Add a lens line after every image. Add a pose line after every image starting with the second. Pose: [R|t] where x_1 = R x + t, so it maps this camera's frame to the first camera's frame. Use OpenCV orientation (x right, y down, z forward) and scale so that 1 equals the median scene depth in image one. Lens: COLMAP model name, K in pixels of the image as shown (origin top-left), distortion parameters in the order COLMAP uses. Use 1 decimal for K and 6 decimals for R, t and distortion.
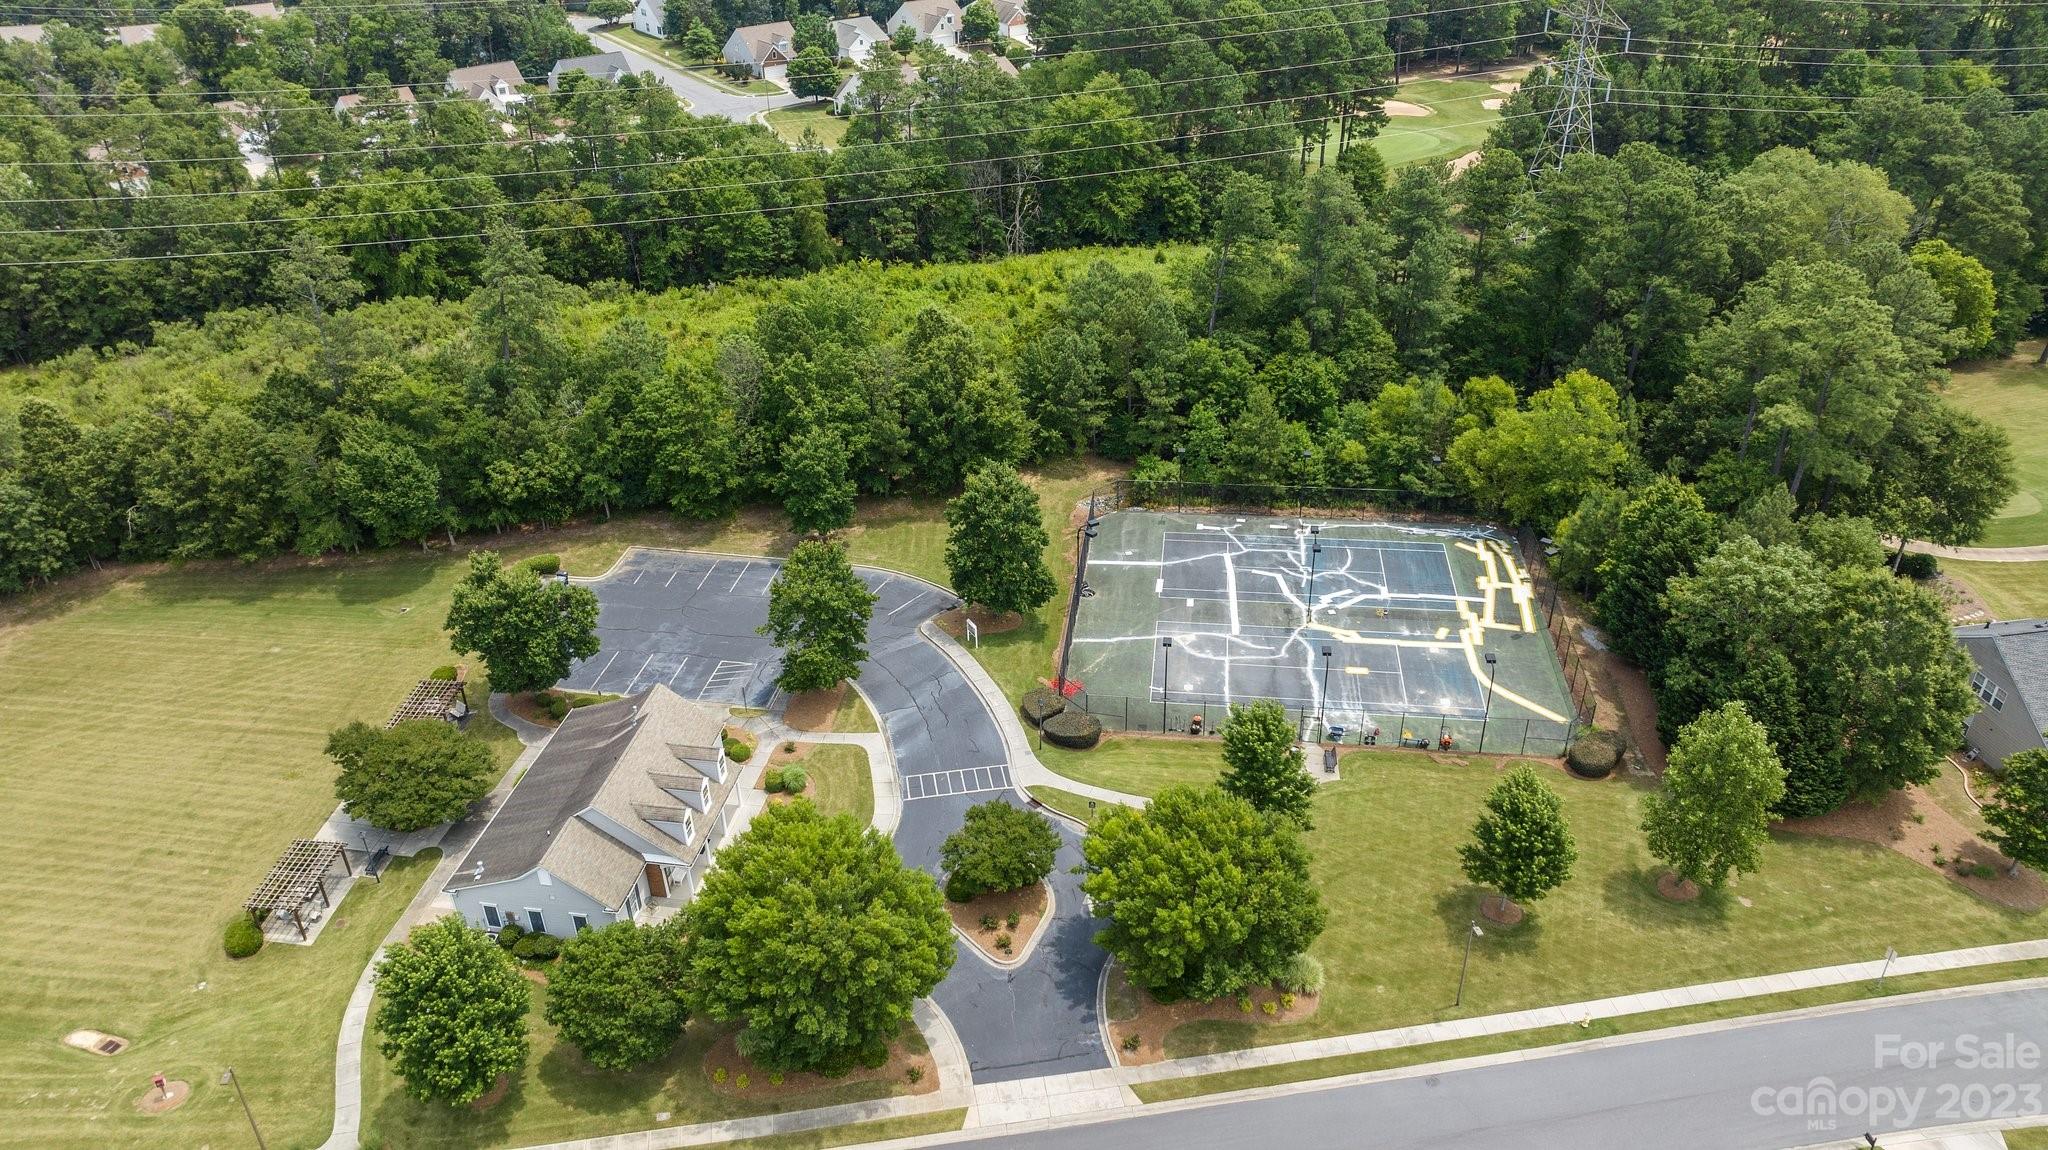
lens RADIAL K [[1431.2, 0, 1024.0], [0, 1431.2, 575.0], [0, 0, 1]] dist [-0.020054, 0.009720]
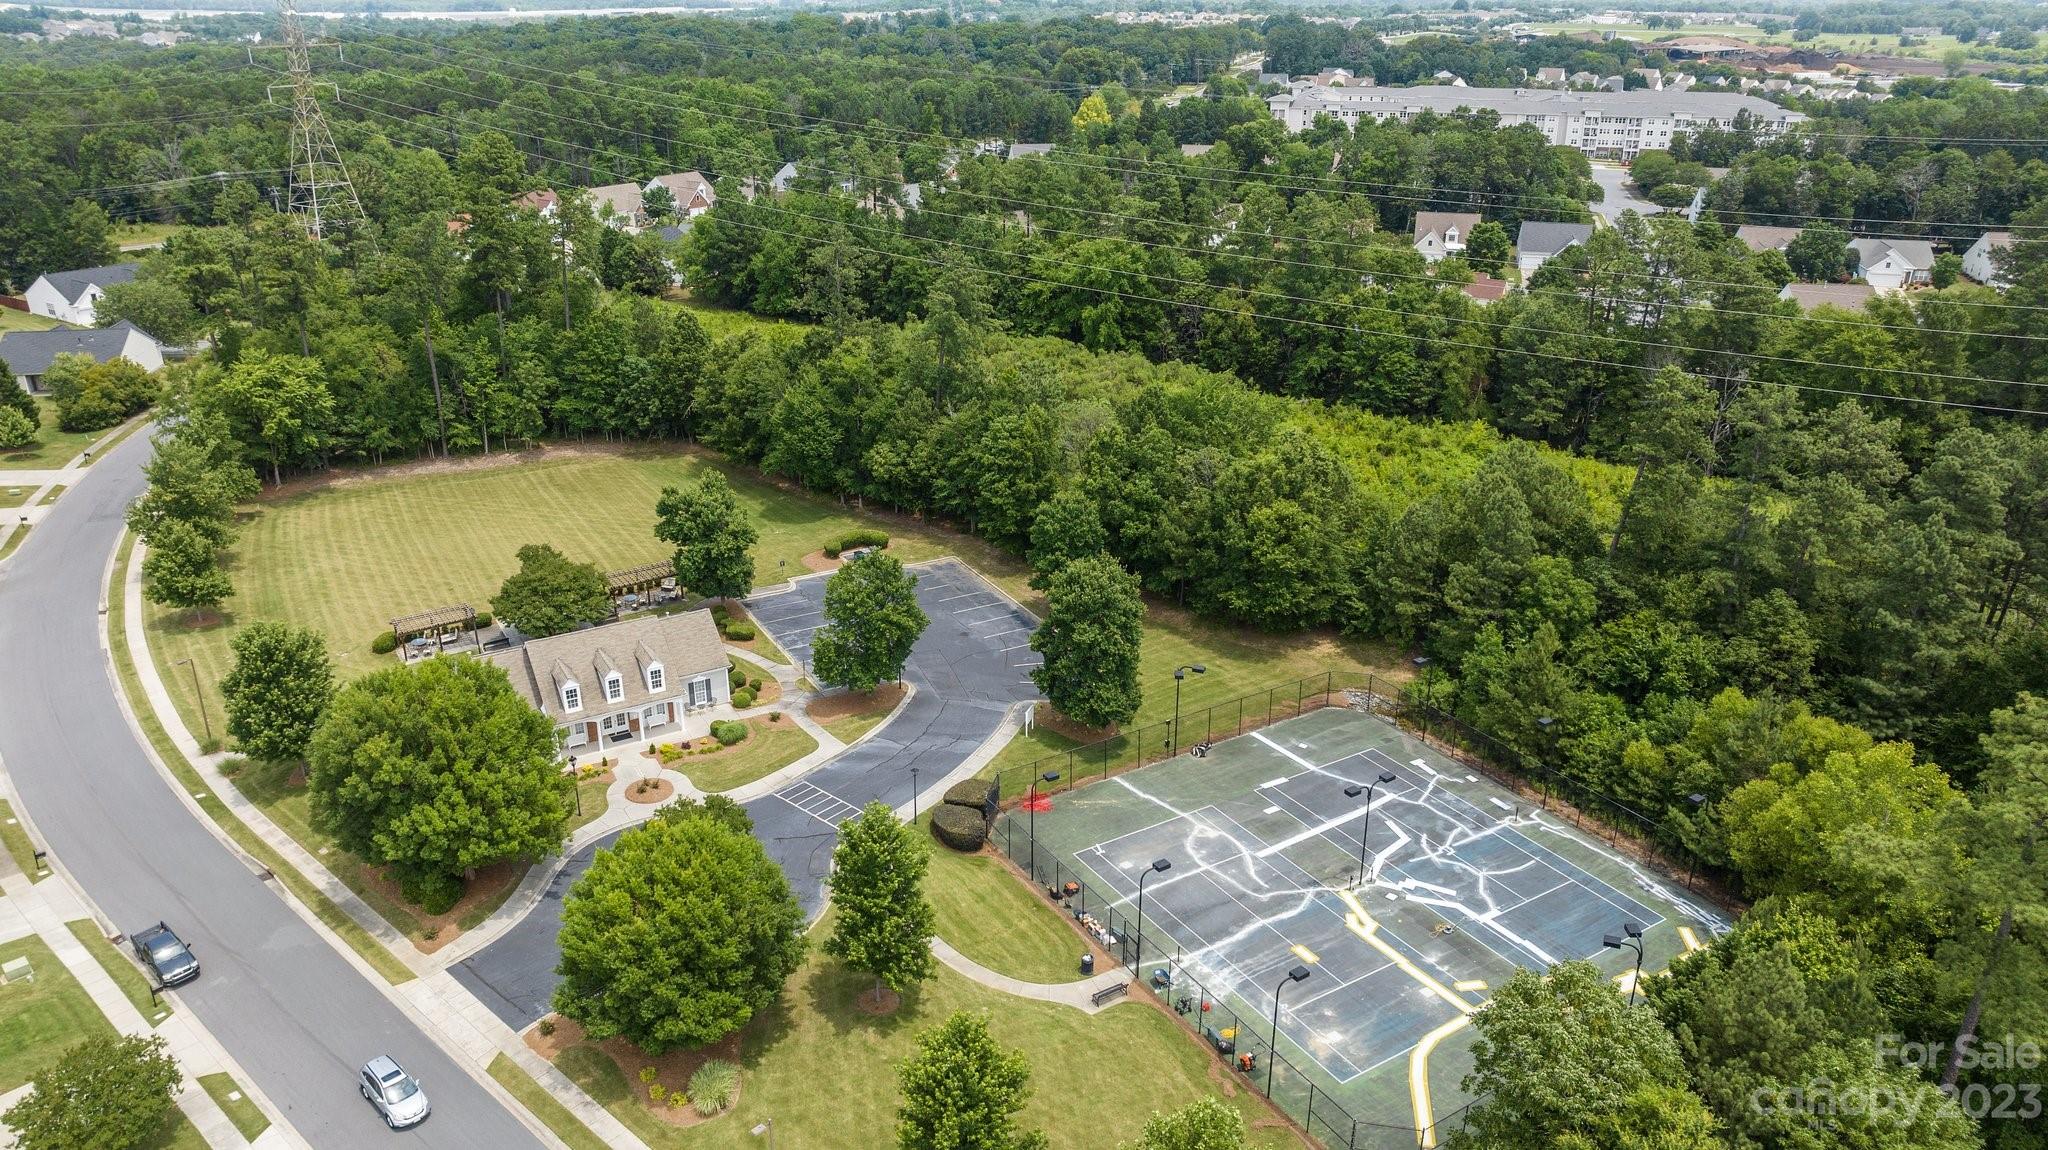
lens RADIAL K [[1431.2, 0, 1024.0], [0, 1431.2, 575.0], [0, 0, 1]] dist [-0.020054, 0.009720]
pose [[0.633642, 0.317938, -0.705275, 0.584752], [-0.409266, 0.911394, 0.043159, -0.083879], [0.656505, 0.261298, 0.707619, 0.306936]]
